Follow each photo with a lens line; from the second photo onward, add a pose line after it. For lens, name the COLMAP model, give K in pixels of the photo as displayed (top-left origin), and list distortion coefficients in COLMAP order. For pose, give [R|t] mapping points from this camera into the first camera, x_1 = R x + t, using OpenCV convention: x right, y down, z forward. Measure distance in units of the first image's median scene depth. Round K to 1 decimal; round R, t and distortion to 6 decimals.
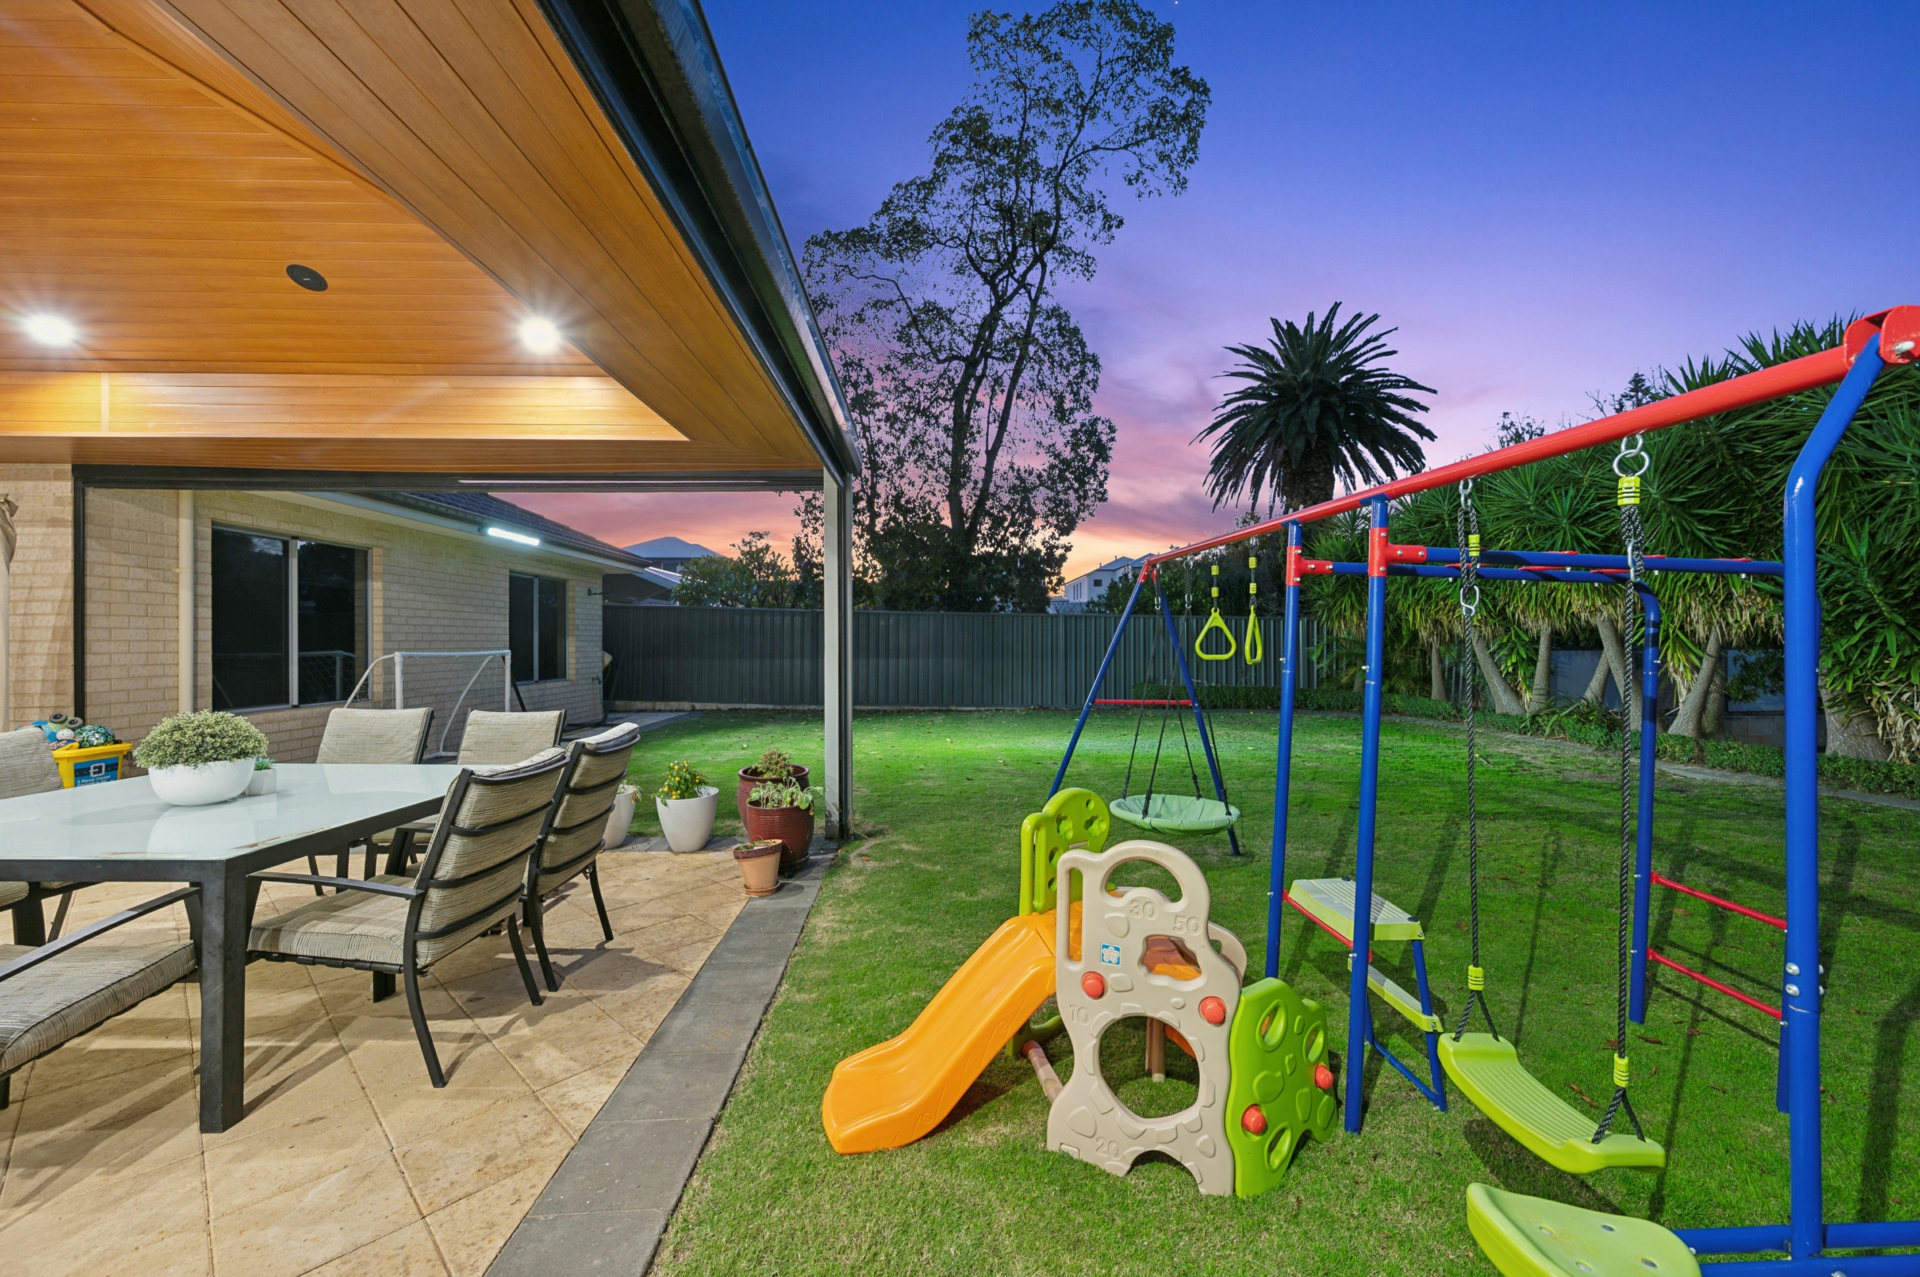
lens RADIAL K [[770.5, 0, 960.0], [0, 770.5, 638.5], [0, 0, 1]] dist [0.001271, -0.000047]
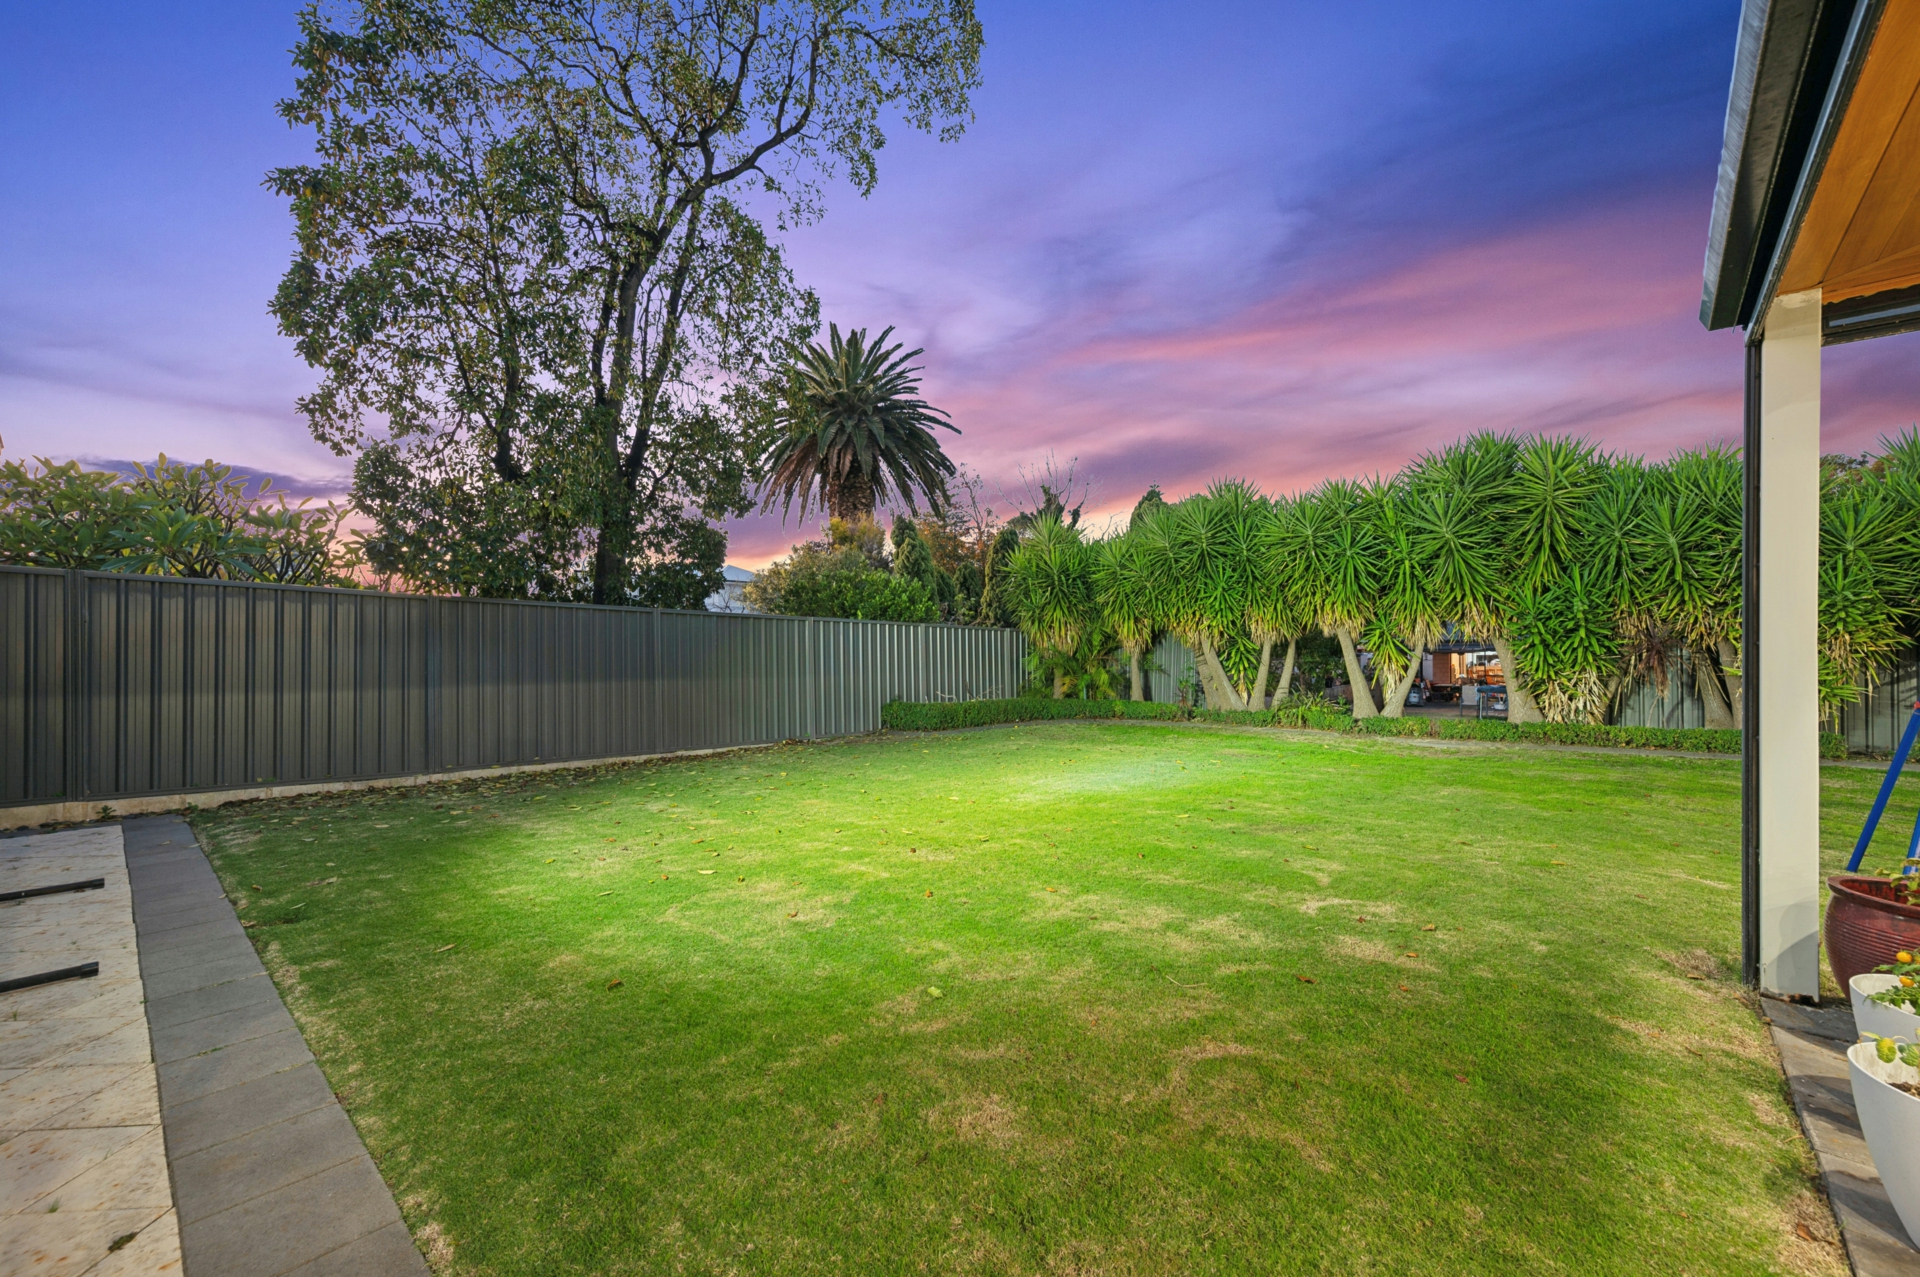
lens RADIAL K [[765.8, 0, 956.2], [0, 765.8, 649.7], [0, 0, 1]] dist [0.000728, -0.000282]
pose [[0.685727, 0.001285, 0.727858, -0.603134], [0.002683, 0.999987, -0.004294, 0.009510], [-0.727854, 0.004897, 0.685715, 0.699178]]
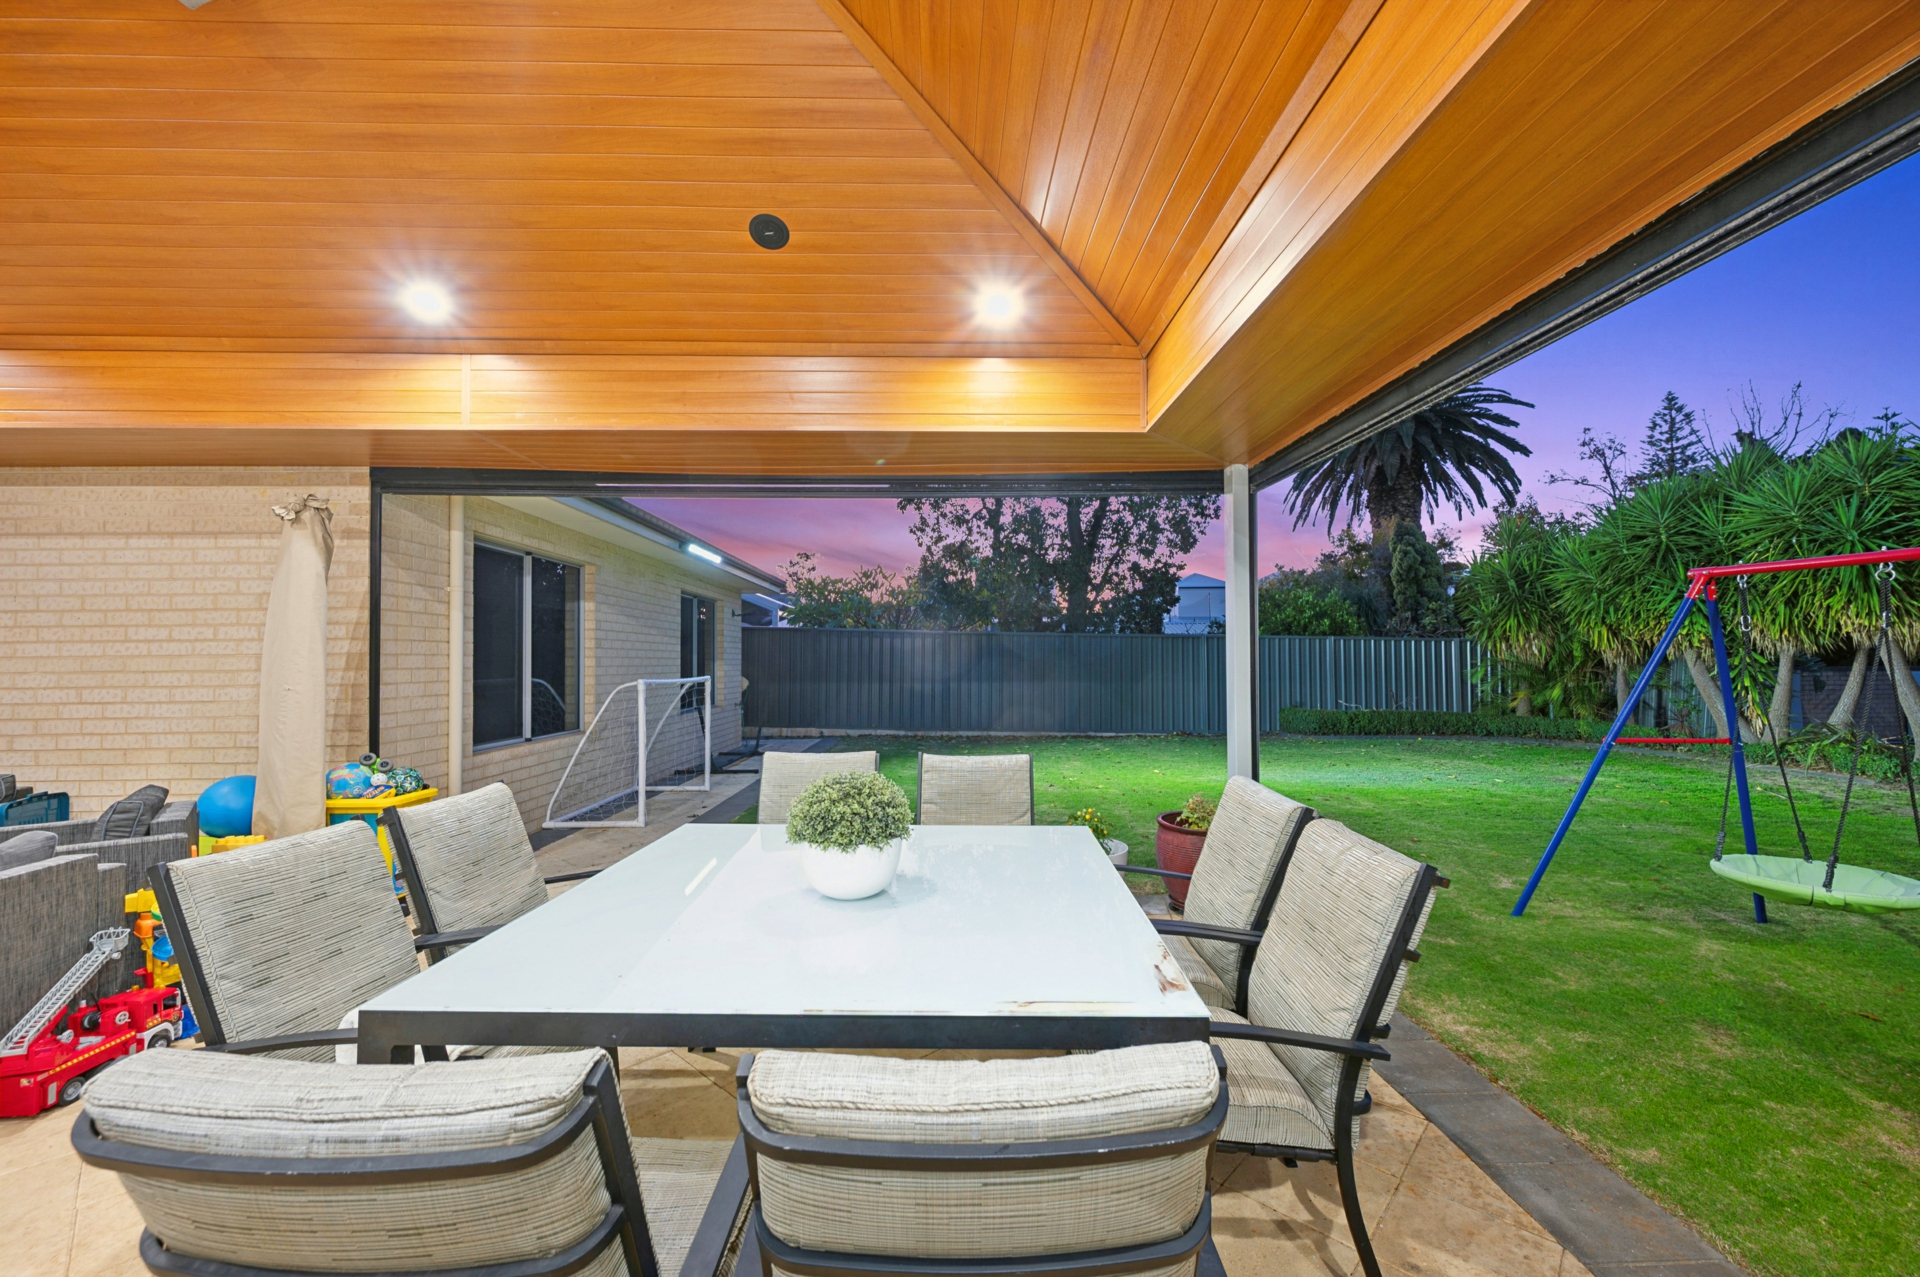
lens RADIAL K [[765.8, 0, 956.2], [0, 765.8, 649.7], [0, 0, 1]] dist [0.000728, -0.000282]
pose [[0.999977, -0.002000, -0.006504, -0.314501], [0.001920, 0.999922, -0.012316, -0.004880], [0.006528, 0.012303, 0.999903, 0.092393]]
